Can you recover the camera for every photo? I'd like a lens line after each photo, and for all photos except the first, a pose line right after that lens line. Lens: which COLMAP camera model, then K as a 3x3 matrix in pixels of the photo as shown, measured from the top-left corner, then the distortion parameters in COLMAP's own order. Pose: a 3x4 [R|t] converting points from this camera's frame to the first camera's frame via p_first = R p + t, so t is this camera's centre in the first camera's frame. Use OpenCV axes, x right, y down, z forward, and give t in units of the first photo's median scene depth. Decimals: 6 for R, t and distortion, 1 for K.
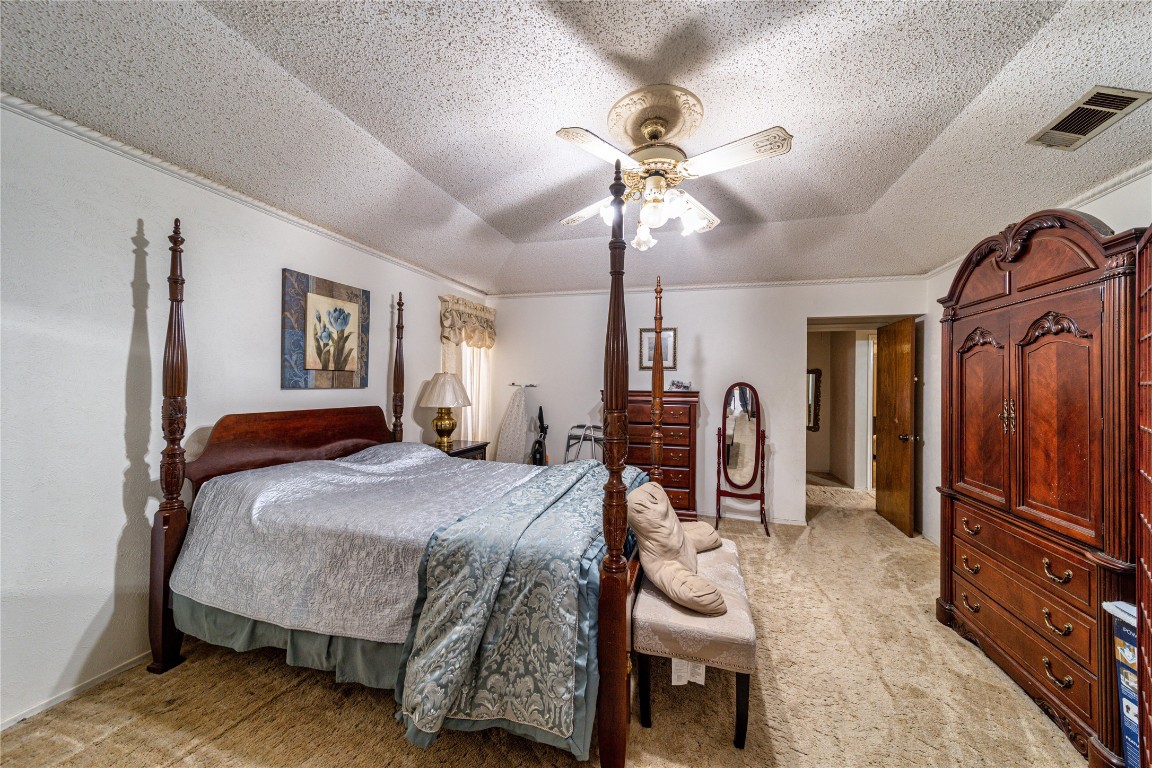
lens RADIAL K [[396.6, 0, 575.9], [0, 396.6, 381.8], [0, 0, 1]] dist [0.000152, 0.000000]
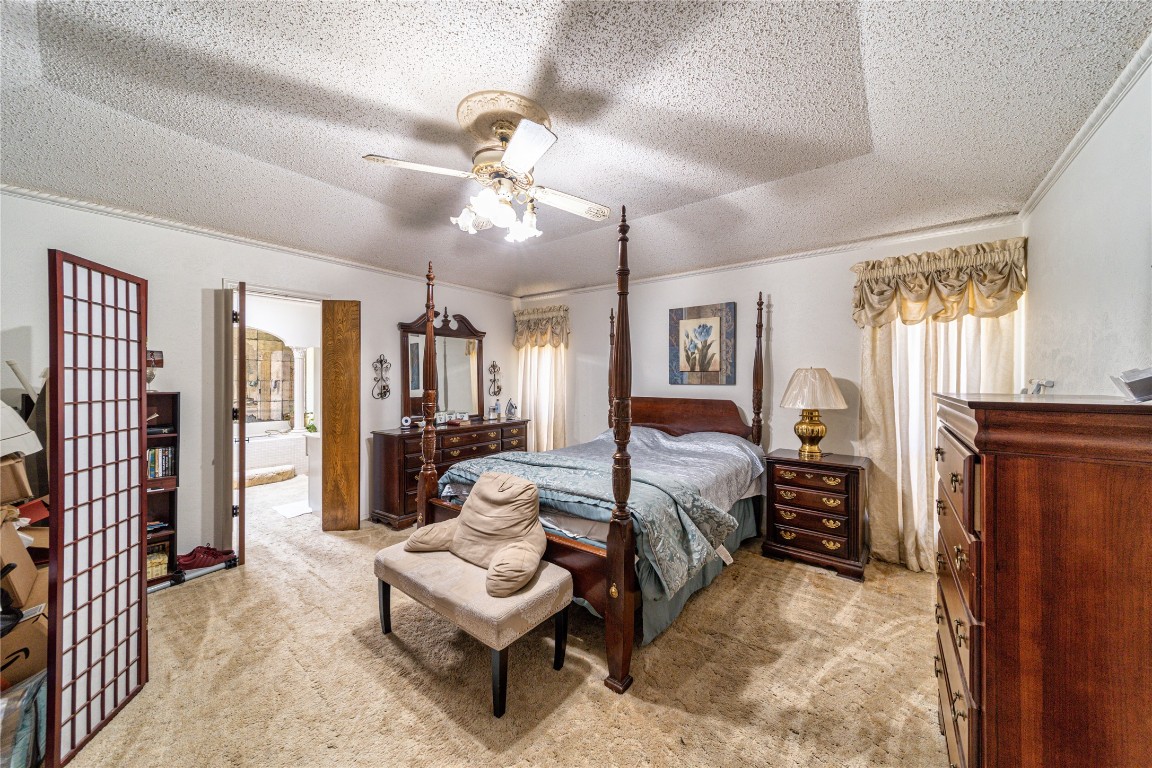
lens RADIAL K [[396.6, 0, 575.6], [0, 396.6, 379.0], [0, 0, 1]] dist [0.000152, 0.000000]
pose [[-0.351767, -0.004457, -0.936077, 0.793702], [0.003254, 0.999977, -0.005984, 0.003757], [0.936082, -0.005151, -0.351744, 1.062038]]
